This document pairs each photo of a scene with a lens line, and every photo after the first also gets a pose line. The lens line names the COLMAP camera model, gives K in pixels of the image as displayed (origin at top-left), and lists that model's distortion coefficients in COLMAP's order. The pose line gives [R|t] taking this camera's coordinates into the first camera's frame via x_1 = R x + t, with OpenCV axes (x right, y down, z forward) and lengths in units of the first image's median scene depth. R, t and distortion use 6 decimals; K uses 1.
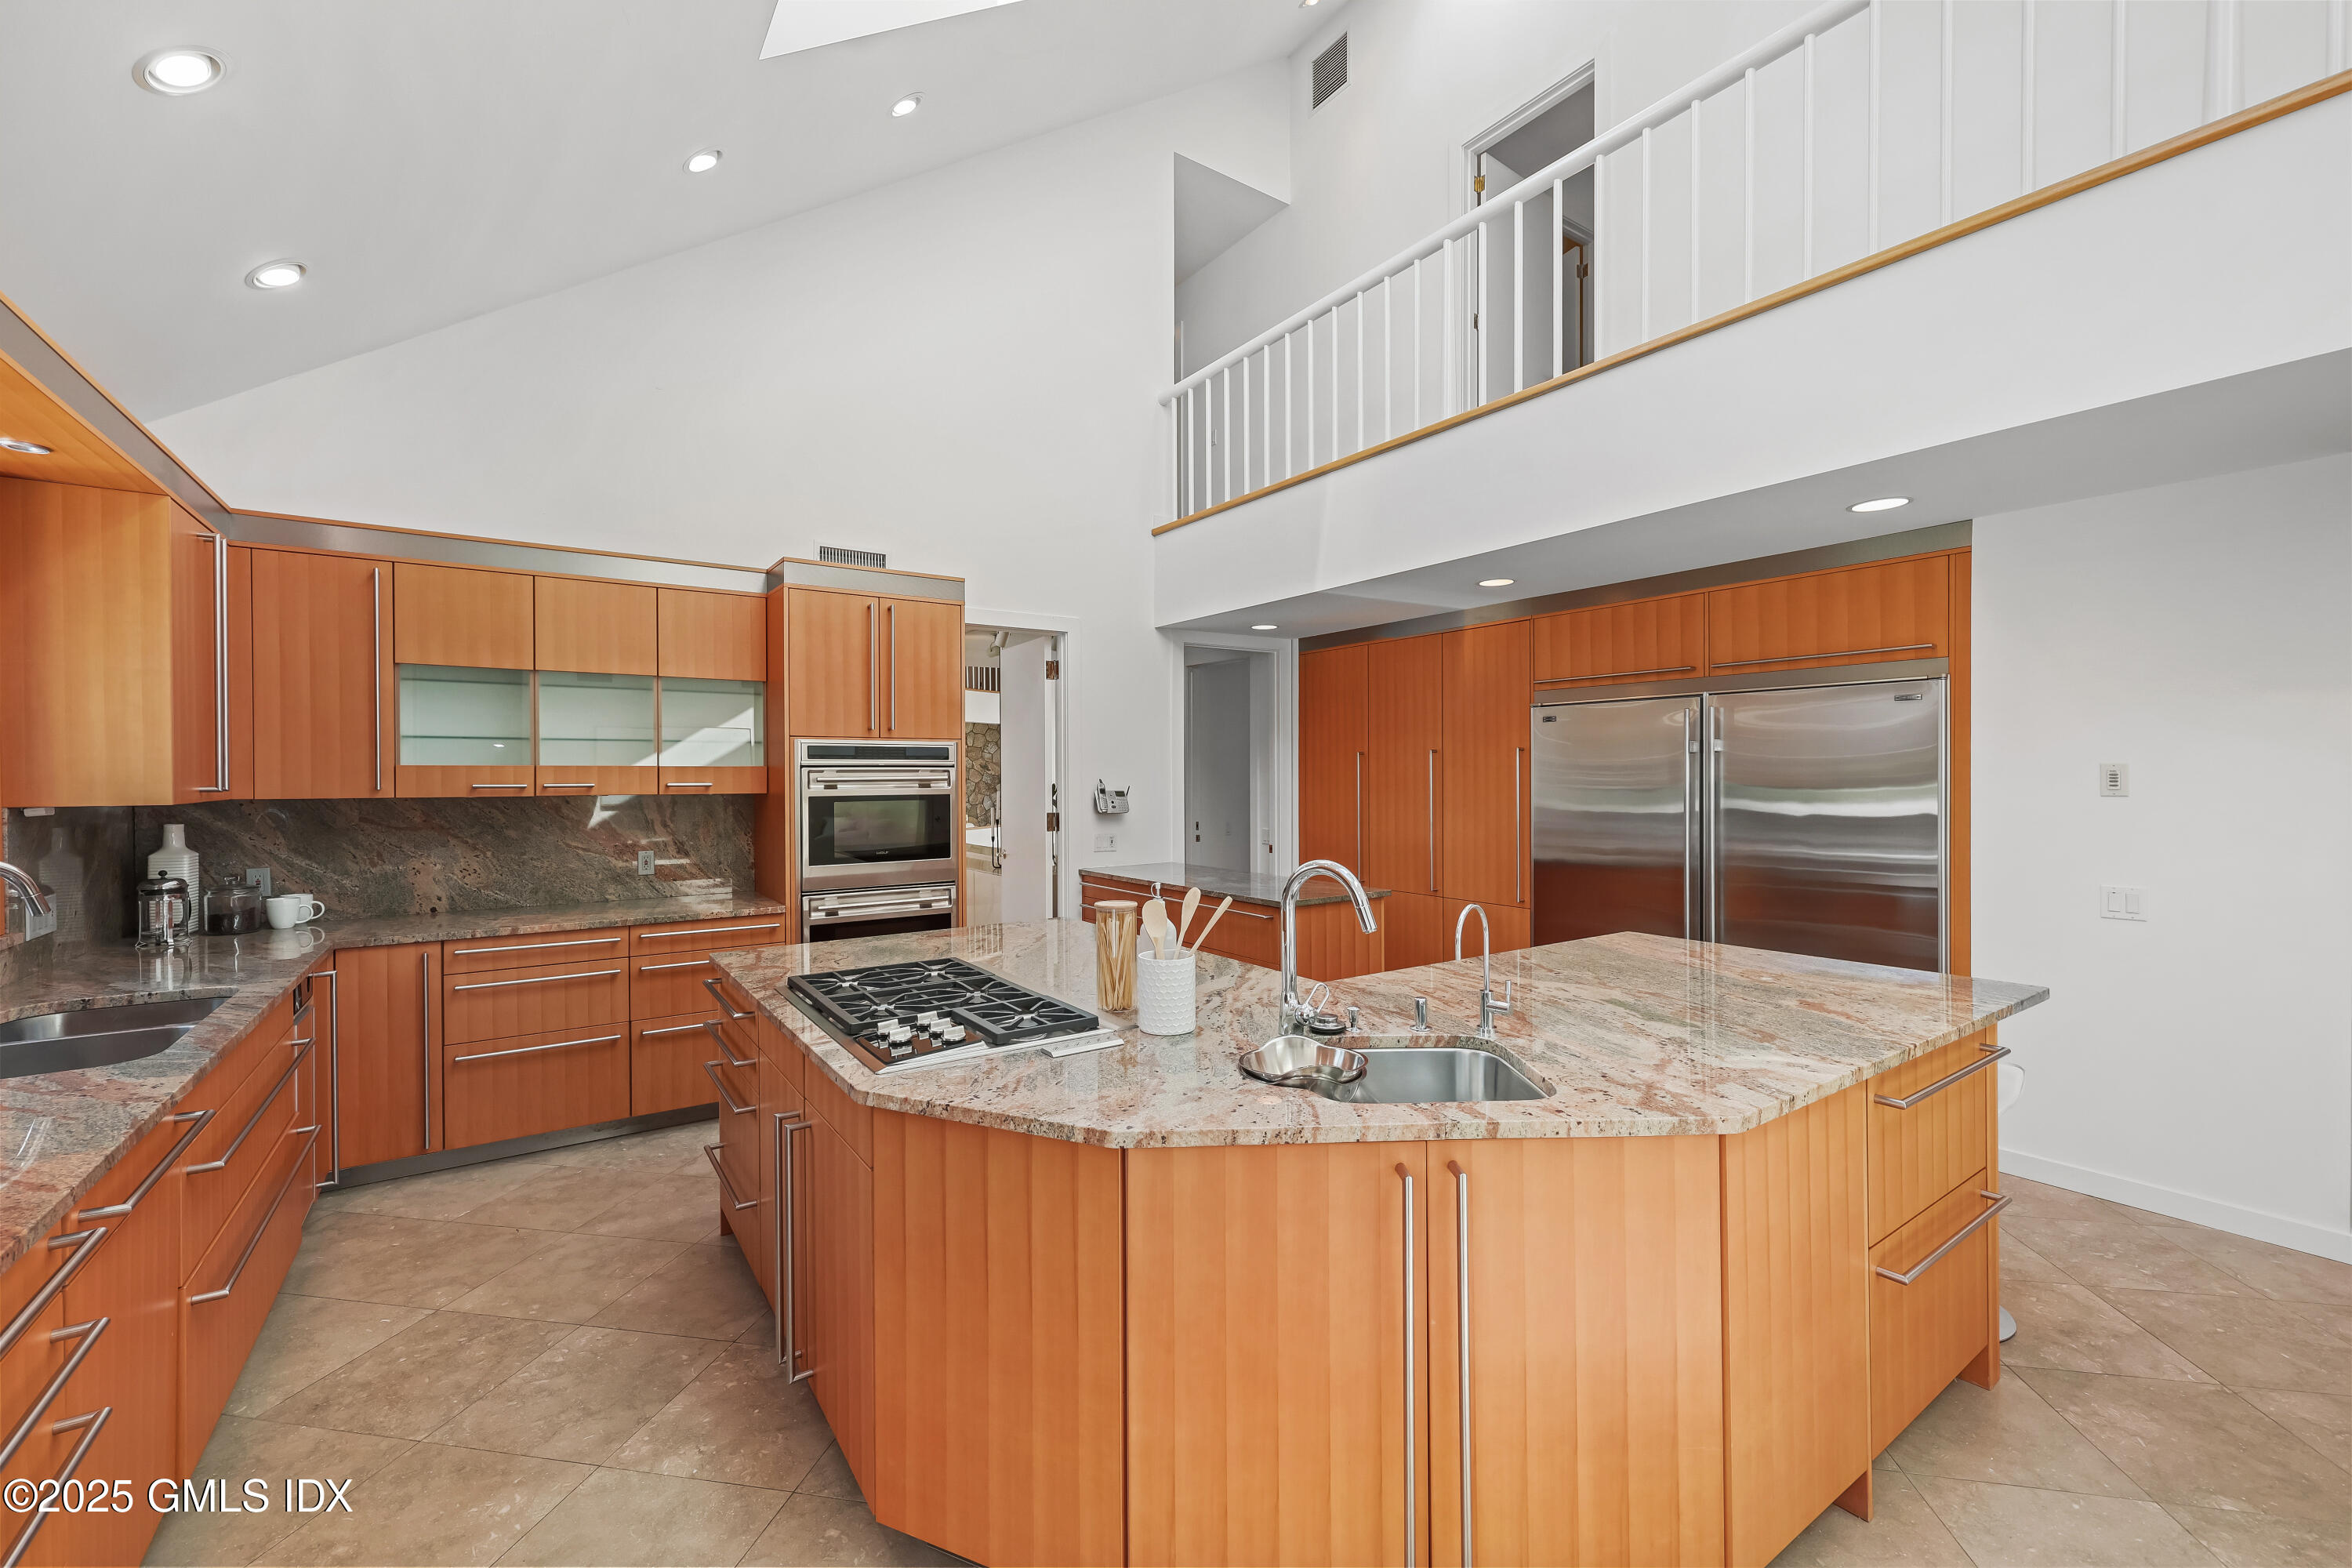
lens RADIAL K [[944.6, 0, 1173.5], [0, 944.6, 783.8], [0, 0, 1]] dist [-0.005362, 0.003200]
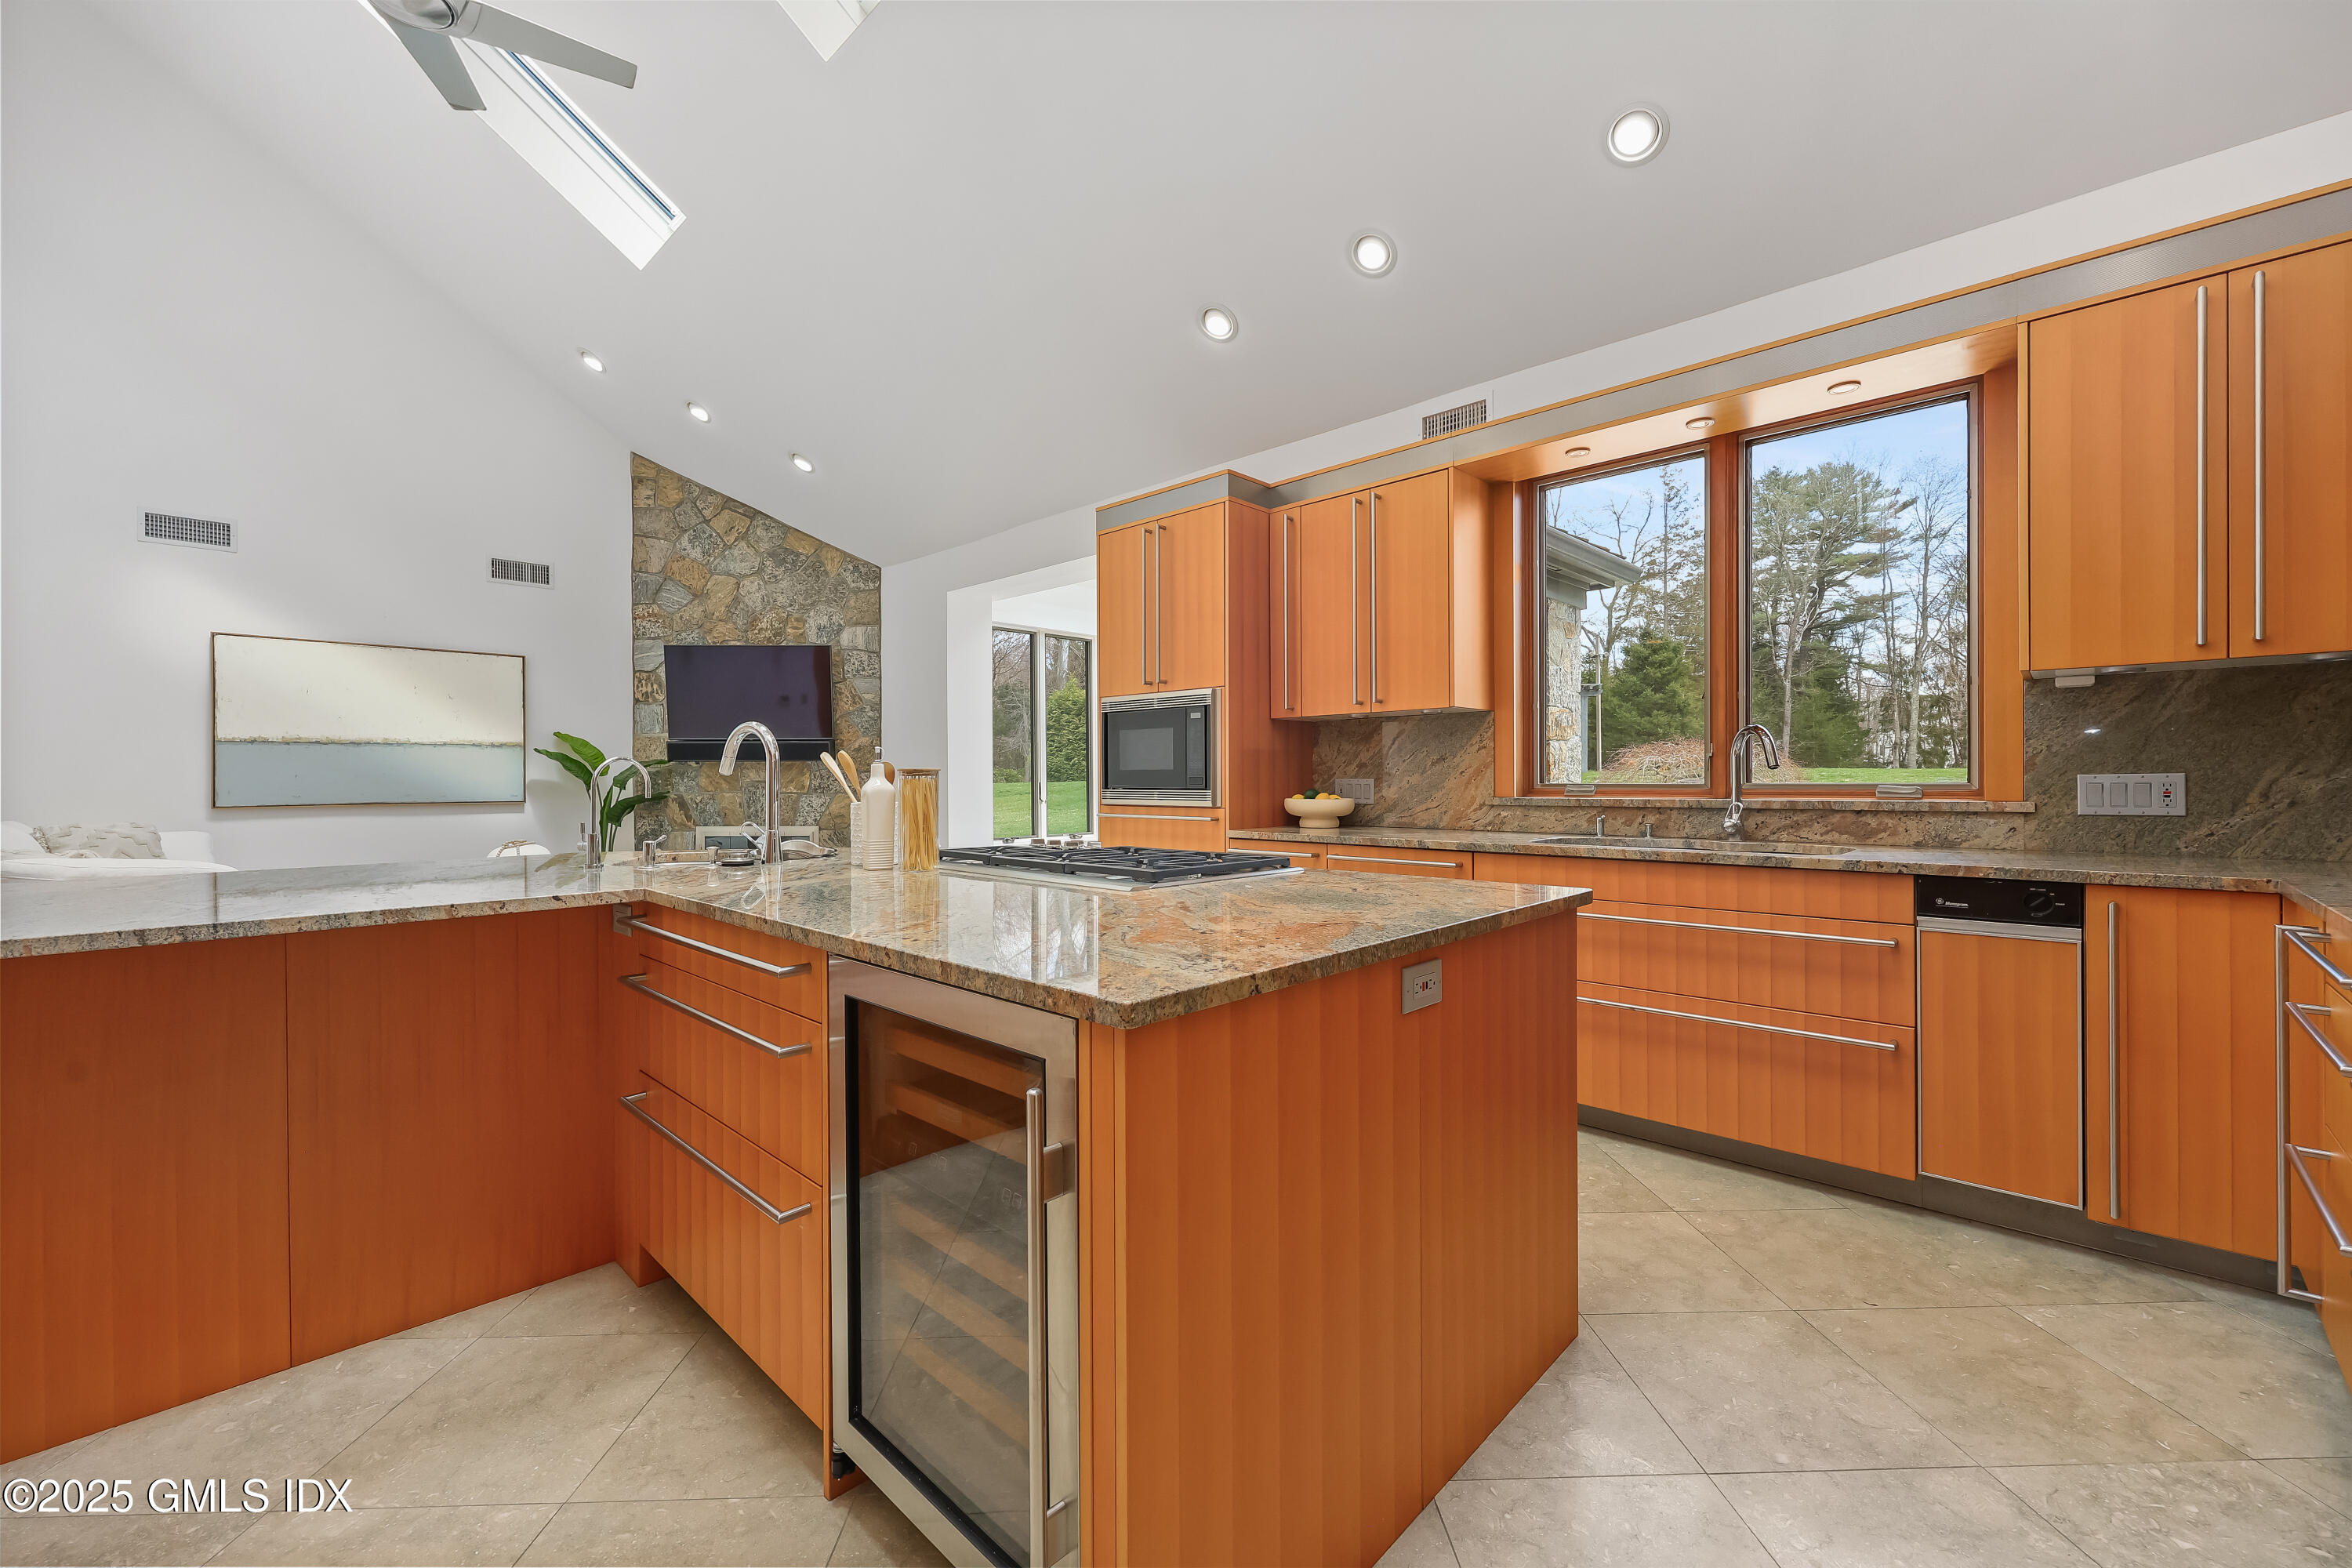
lens RADIAL K [[944.6, 0, 1186.7], [0, 944.6, 790.8], [0, 0, 1]] dist [-0.005362, 0.003200]
pose [[-0.976356, 0.014741, -0.215663, -0.071416], [0.010197, 0.999702, 0.022169, 0.074238], [0.215926, 0.019445, -0.976216, 1.173988]]
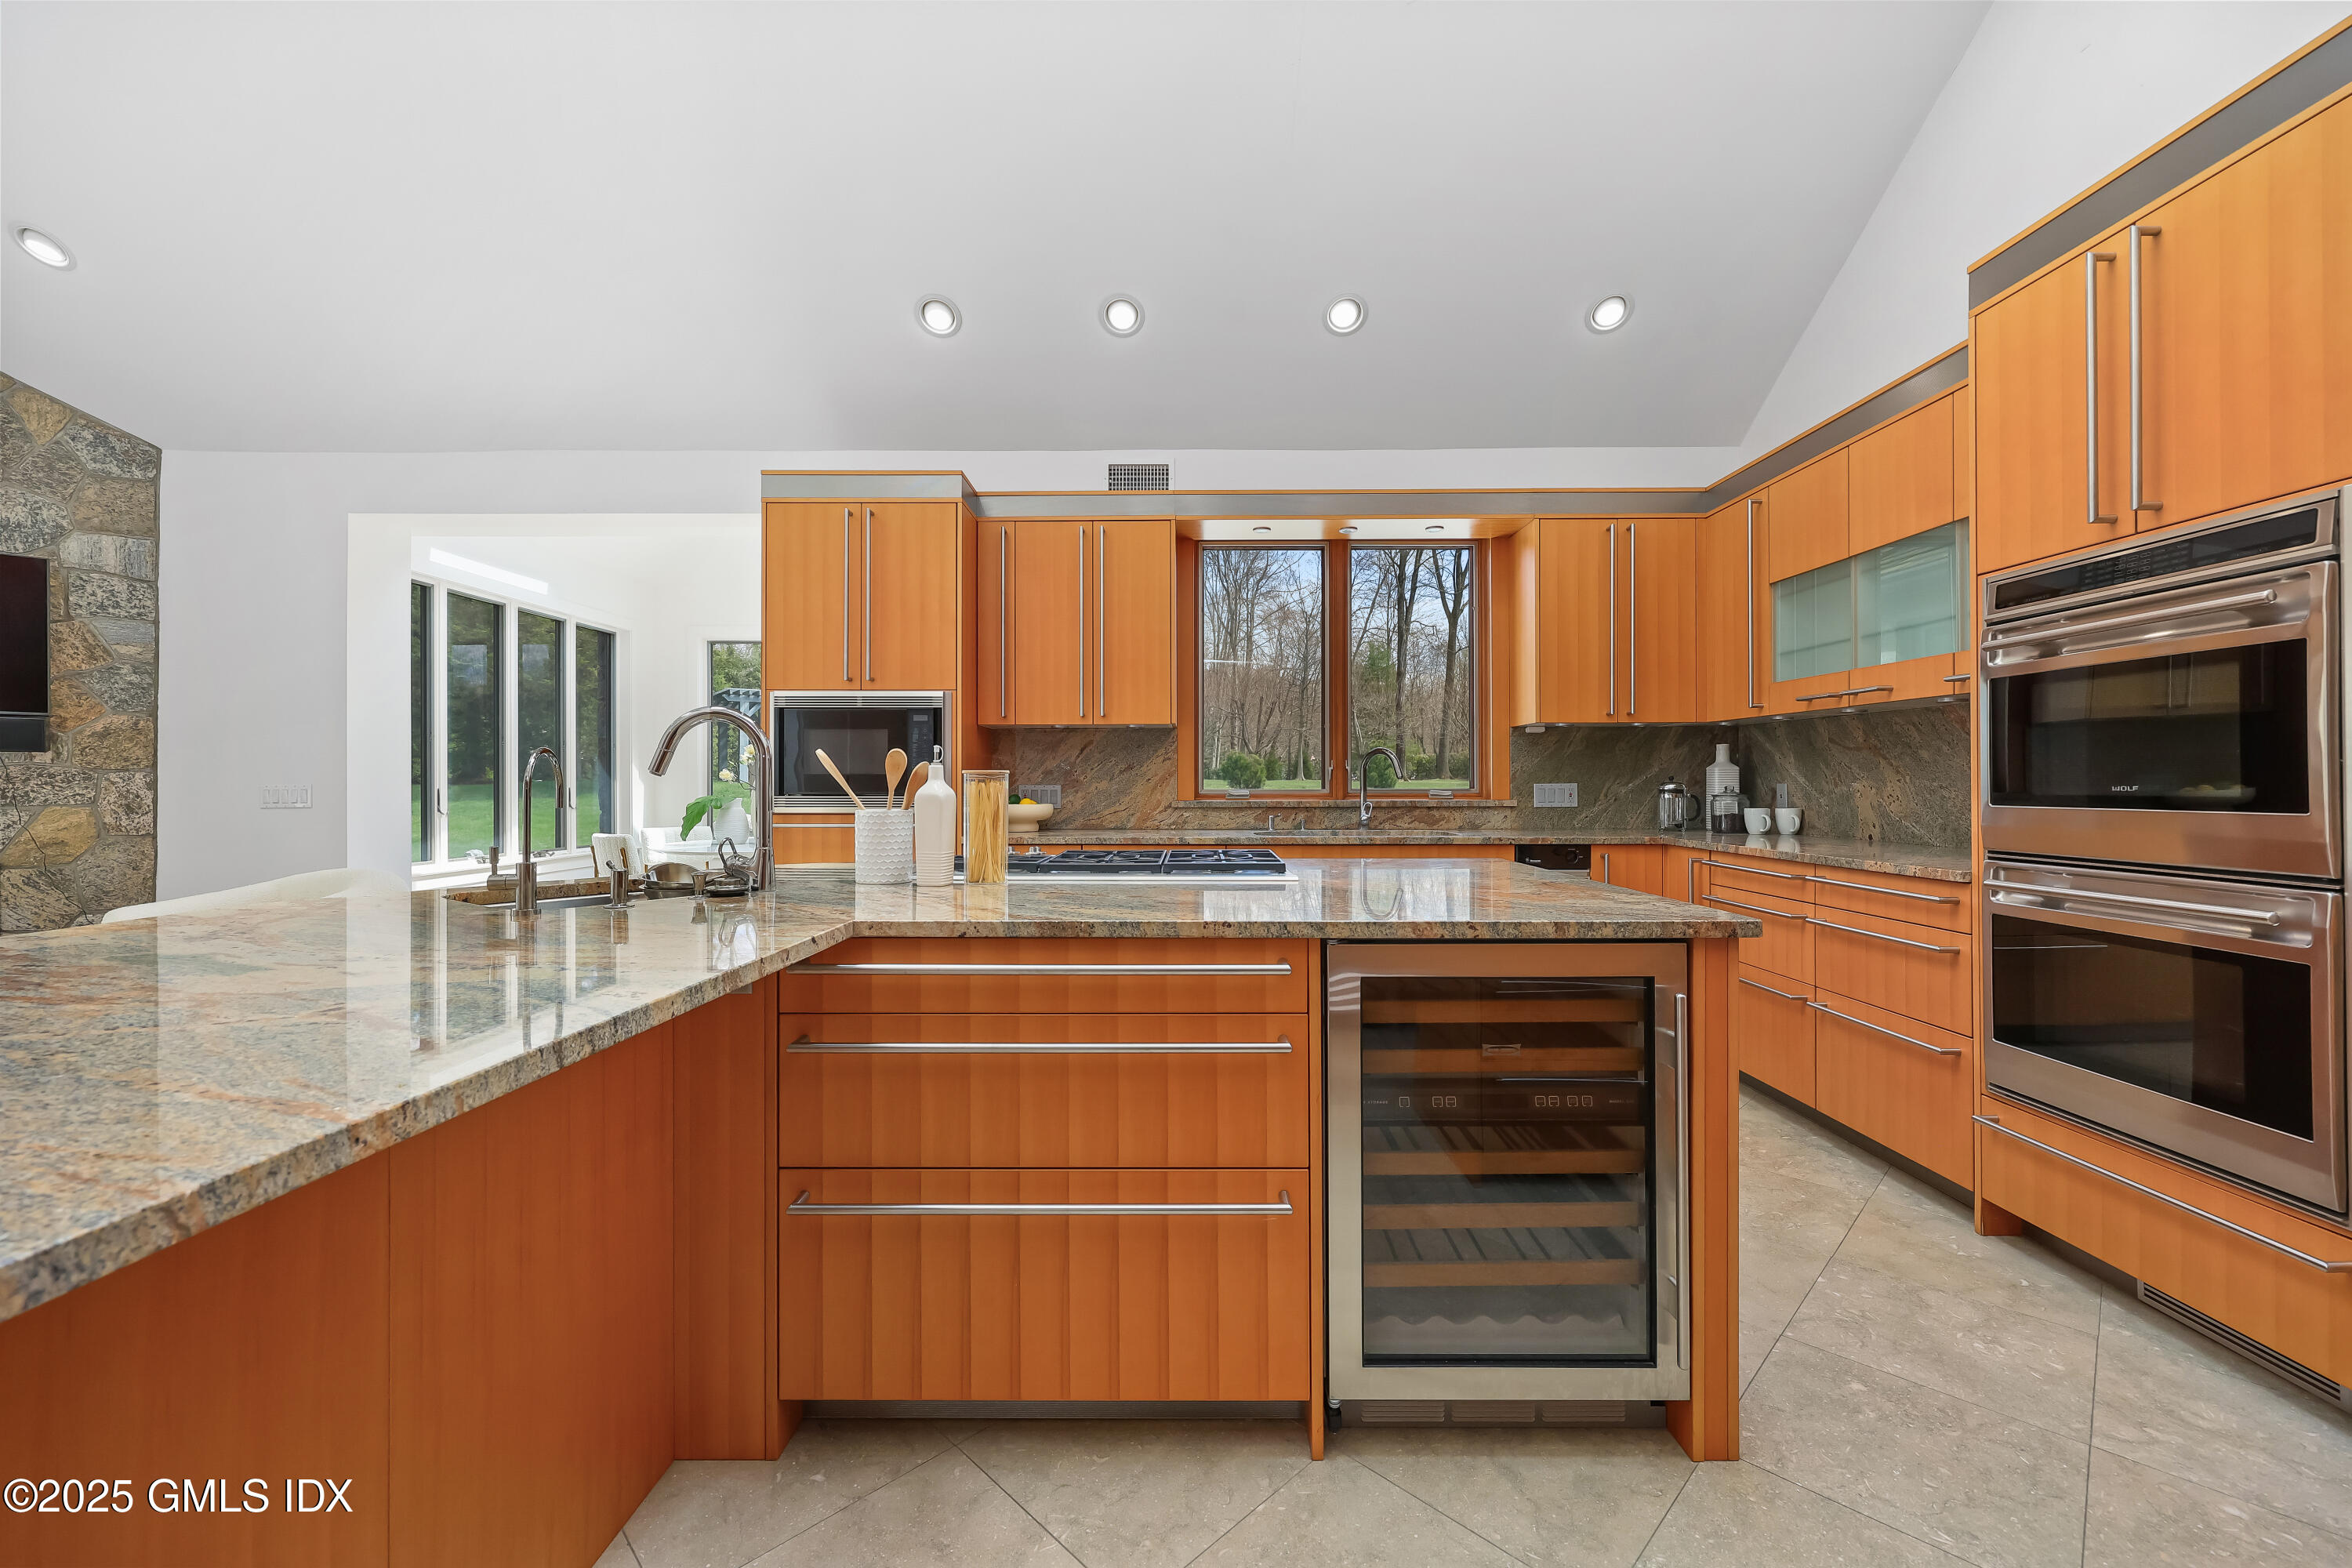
lens RADIAL K [[944.6, 0, 1188.8], [0, 944.6, 785.7], [0, 0, 1]] dist [-0.005362, 0.003200]
pose [[-0.562292, 0.008557, -0.826894, 0.346096], [-0.002263, 0.999927, 0.011886, 0.073415], [0.826936, 0.008555, -0.562232, 0.959413]]
